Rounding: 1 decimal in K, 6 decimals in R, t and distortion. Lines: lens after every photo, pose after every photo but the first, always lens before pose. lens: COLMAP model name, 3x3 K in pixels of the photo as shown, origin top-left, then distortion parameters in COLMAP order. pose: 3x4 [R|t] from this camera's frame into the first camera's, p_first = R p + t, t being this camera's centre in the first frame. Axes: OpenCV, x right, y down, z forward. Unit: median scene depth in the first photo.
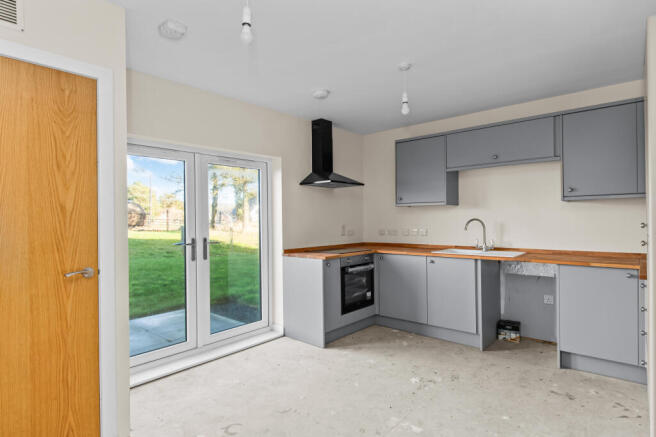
lens RADIAL K [[346.1, 0, 323.7], [0, 346.1, 217.2], [0, 0, 1]] dist [-0.005291, -0.001130]
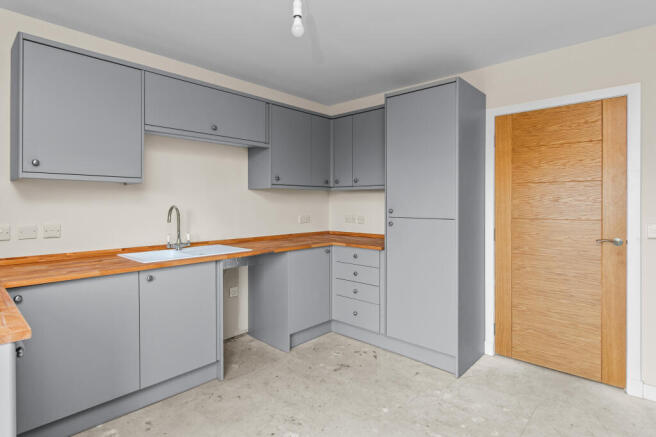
lens RADIAL K [[349.1, 0, 338.5], [0, 349.1, 204.7], [0, 0, 1]] dist [0.000930, -0.000032]
pose [[0.014093, 0.000525, 0.999901, -0.340499], [-0.009875, 0.999951, -0.000386, -0.001591], [-0.999852, -0.009868, 0.014098, 0.814860]]
